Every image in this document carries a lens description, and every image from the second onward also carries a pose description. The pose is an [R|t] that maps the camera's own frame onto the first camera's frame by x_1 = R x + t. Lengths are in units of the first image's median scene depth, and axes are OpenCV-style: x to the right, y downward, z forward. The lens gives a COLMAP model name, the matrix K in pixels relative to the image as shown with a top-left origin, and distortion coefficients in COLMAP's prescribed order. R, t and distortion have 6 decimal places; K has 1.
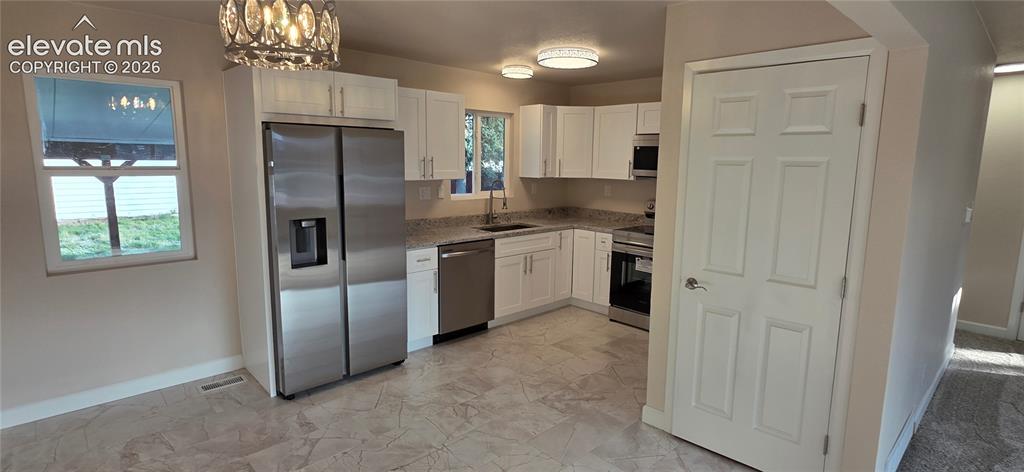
lens RADIAL K [[495.0, 0, 510.3], [0, 495.0, 231.9], [0, 0, 1]] dist [-0.001513, -0.000465]
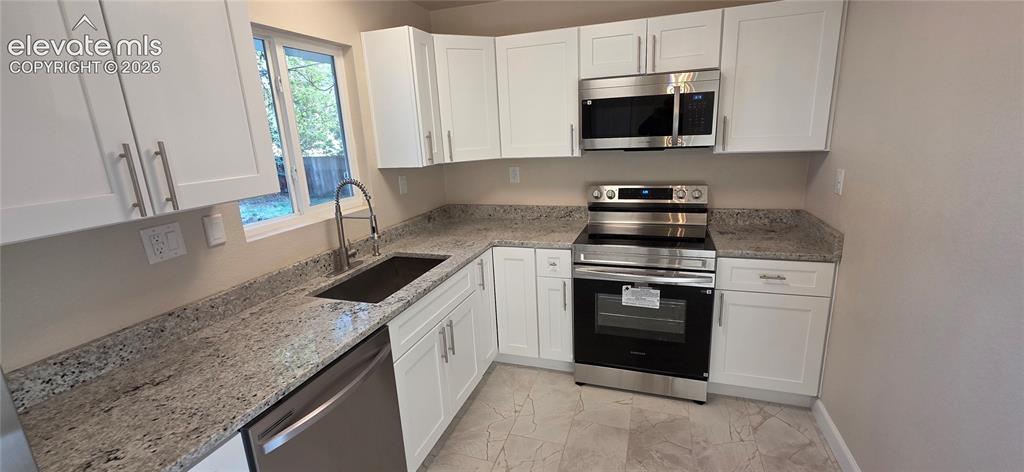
lens RADIAL K [[423.9, 0, 512.7], [0, 423.9, 232.3], [0, 0, 1]] dist [0.001516, 0.000054]
pose [[0.883979, -0.166005, 0.437063, -0.079440], [0.128845, 0.985139, 0.113580, -0.088221], [-0.449423, -0.044089, 0.892231, 0.599364]]
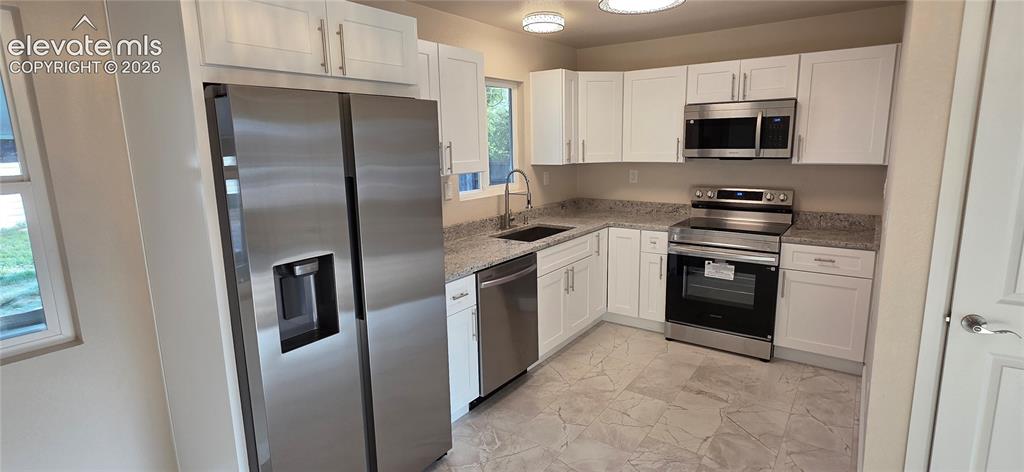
lens RADIAL K [[495.0, 0, 510.3], [0, 495.0, 231.9], [0, 0, 1]] dist [-0.001513, -0.000465]
pose [[0.981844, -0.067955, 0.177098, -0.187698], [0.062055, 0.997324, 0.038649, -0.044044], [-0.179250, -0.026958, 0.983434, 0.279426]]
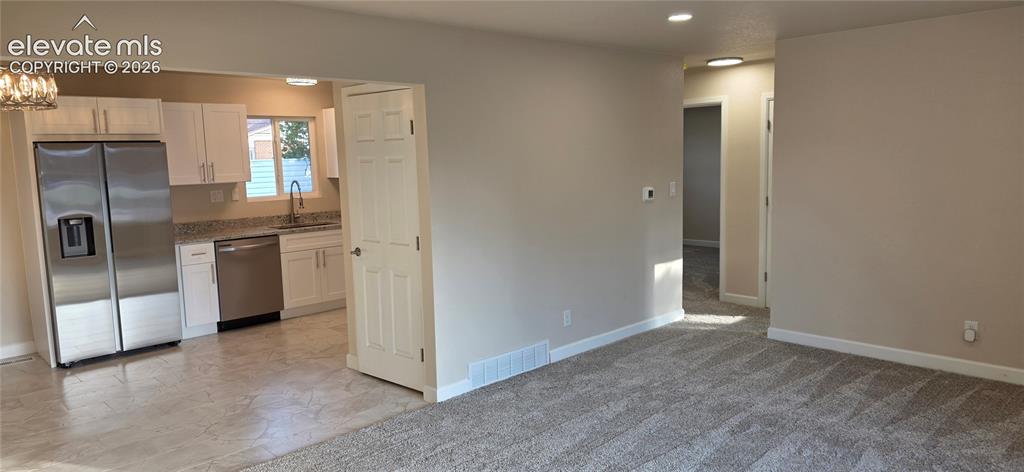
lens RADIAL K [[678.0, 0, 512.0], [0, 678.0, 236.0], [0, 0, 1]] dist [0.035565, -0.044309]
pose [[0.998927, -0.043502, 0.015882, 0.438556], [0.043906, 0.998696, -0.026031, 0.074504], [-0.014729, 0.026700, 0.999535, -0.483742]]
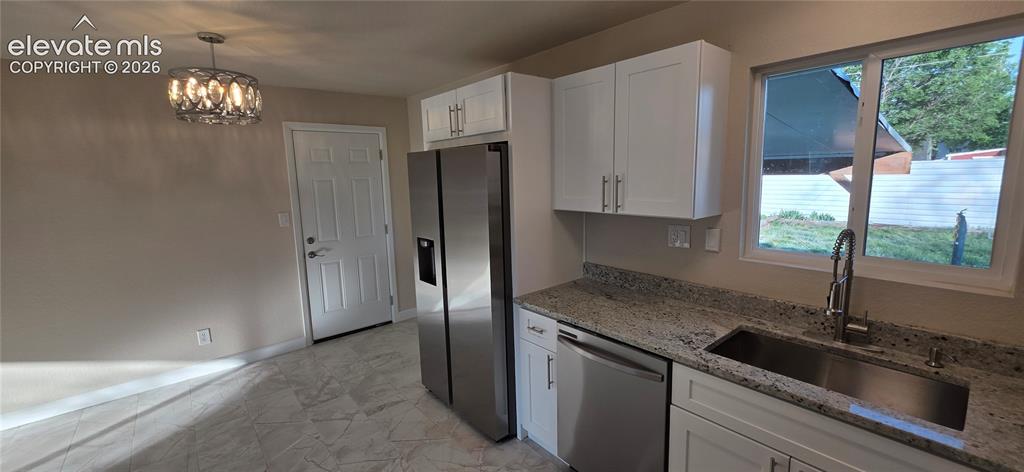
lens RADIAL K [[410.2, 0, 516.3], [0, 410.2, 228.6], [0, 0, 1]] dist [0.001365, 0.000141]
pose [[-0.055025, 0.122721, -0.990915, 0.309458], [-0.121418, 0.984231, 0.128636, -0.125694], [0.991075, 0.127393, -0.039257, 0.829856]]
